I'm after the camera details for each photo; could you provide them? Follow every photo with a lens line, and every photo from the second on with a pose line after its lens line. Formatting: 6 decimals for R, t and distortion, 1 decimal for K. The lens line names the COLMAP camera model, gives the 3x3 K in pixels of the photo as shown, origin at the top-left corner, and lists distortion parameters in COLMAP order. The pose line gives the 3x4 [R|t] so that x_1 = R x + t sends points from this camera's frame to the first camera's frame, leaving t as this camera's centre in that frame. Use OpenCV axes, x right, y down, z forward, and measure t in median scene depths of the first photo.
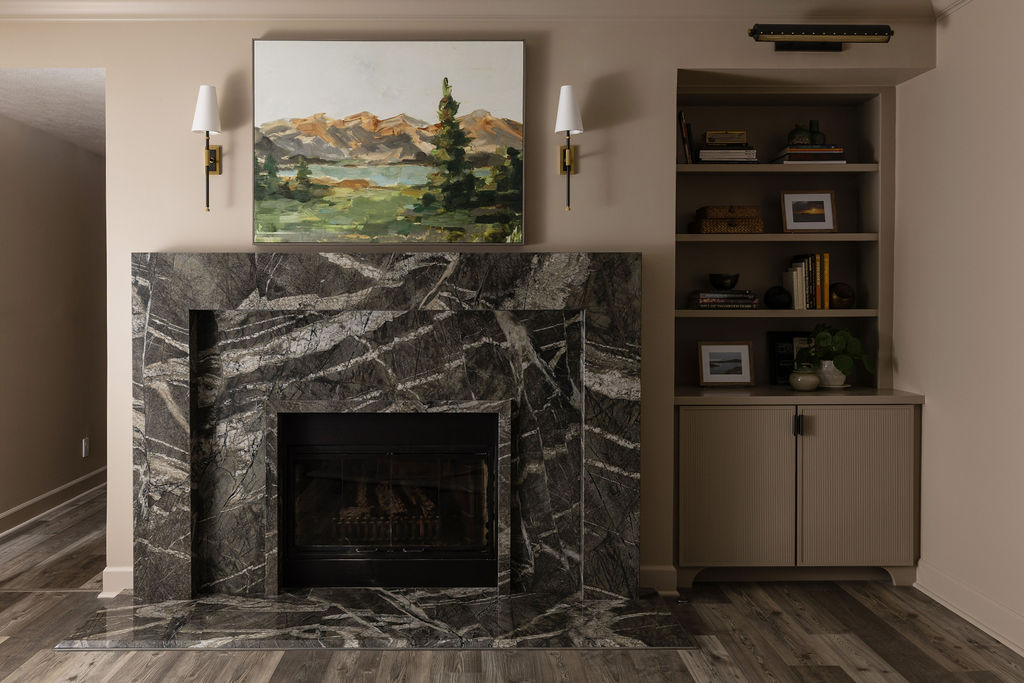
lens RADIAL K [[981.6, 0, 511.9], [0, 981.6, 338.2], [0, 0, 1]] dist [0.007579, -0.005888]
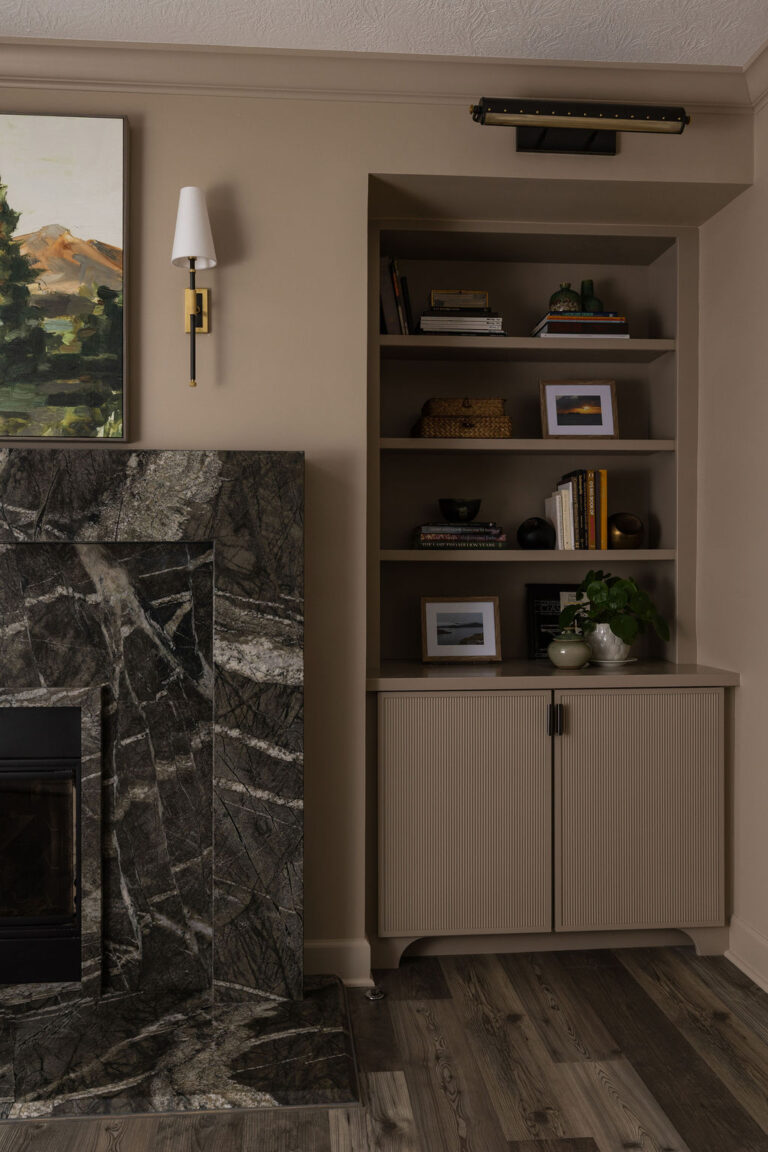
lens RADIAL K [[1104.3, 0, 401.0], [0, 1104.3, 606.0], [0, 0, 1]] dist [0.007579, -0.005888]
pose [[0.996028, -0.002457, 0.089007, 0.126239], [0.002917, 0.999983, -0.005035, 0.015698], [-0.088994, 0.005274, 0.996018, 0.276112]]
